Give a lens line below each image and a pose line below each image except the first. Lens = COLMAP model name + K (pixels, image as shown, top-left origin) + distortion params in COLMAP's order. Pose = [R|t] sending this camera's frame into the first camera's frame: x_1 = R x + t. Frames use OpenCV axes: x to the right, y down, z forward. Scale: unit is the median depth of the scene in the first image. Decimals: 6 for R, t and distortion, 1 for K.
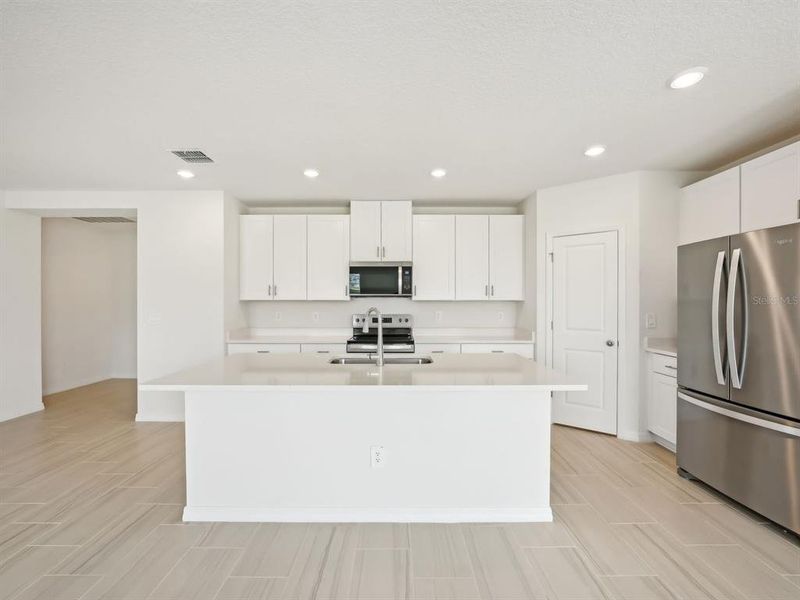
lens RADIAL K [[354.1, 0, 389.8], [0, 354.1, 304.0], [0, 0, 1]] dist [-0.017528, 0.006082]
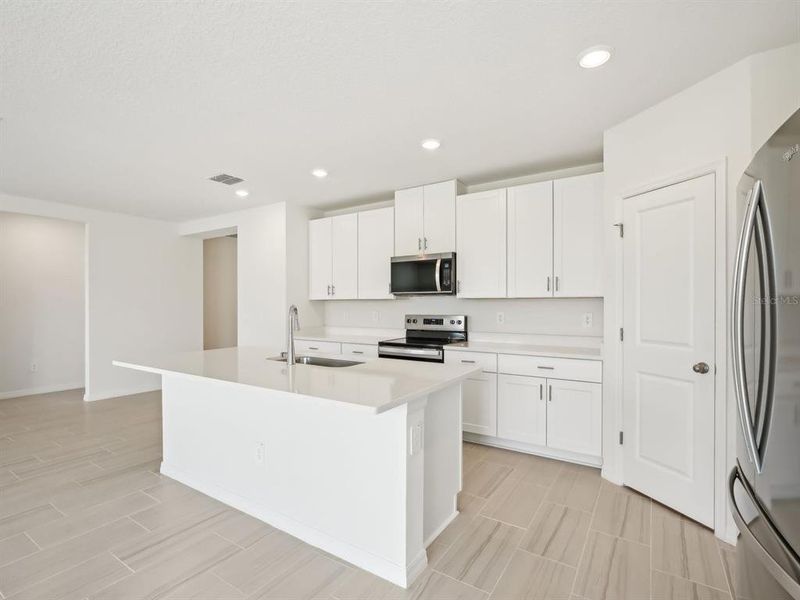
lens RADIAL K [[398.1, 0, 387.8], [0, 398.1, 301.8], [0, 0, 1]] dist [0.001581, -0.000194]
pose [[0.828940, -0.005324, -0.559312, 0.465193], [0.003528, 0.999985, -0.004291, 0.001433], [0.559327, 0.001584, 0.828946, 0.131588]]
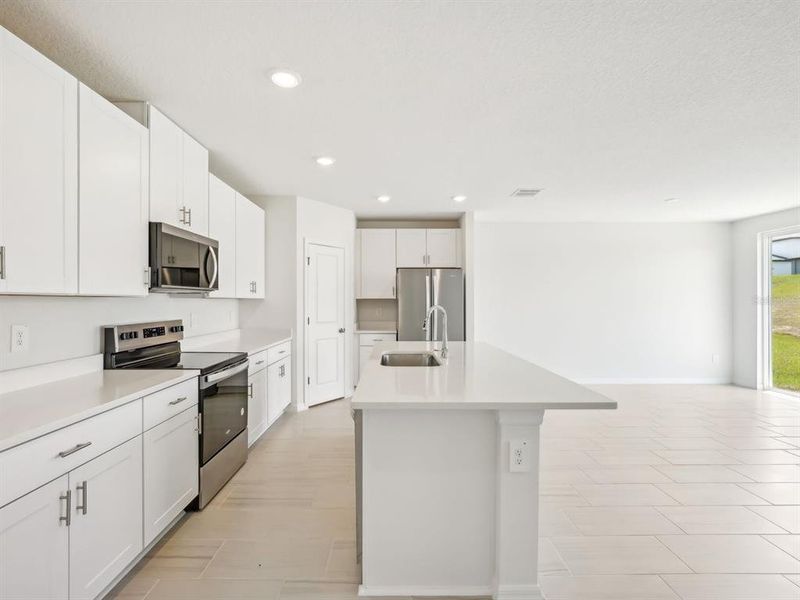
lens RADIAL K [[378.6, 0, 400.0], [0, 378.6, 300.0], [0, 0, 1]] dist [-0.001485, -0.000399]
pose [[-0.021864, 0.000939, 0.999761, -0.687931], [0.001920, 0.999998, -0.000897, -0.004340], [-0.999759, 0.001900, -0.021866, 0.662929]]
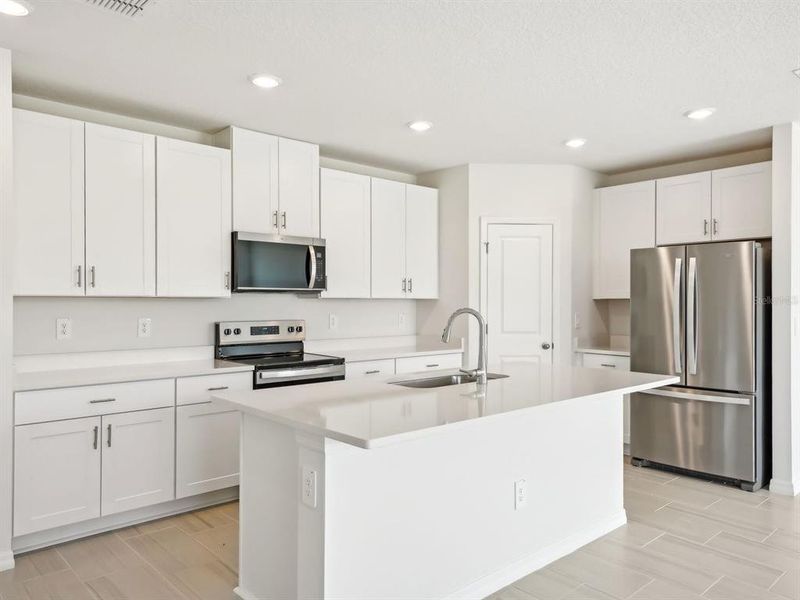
lens RADIAL K [[589.9, 0, 388.5], [0, 589.9, 303.9], [0, 0, 1]] dist [0.007005, 0.006307]
pose [[0.741906, -0.001524, 0.670502, -0.588505], [0.000802, 0.999999, 0.001386, -0.000897], [-0.670504, -0.000490, 0.741906, 0.107294]]
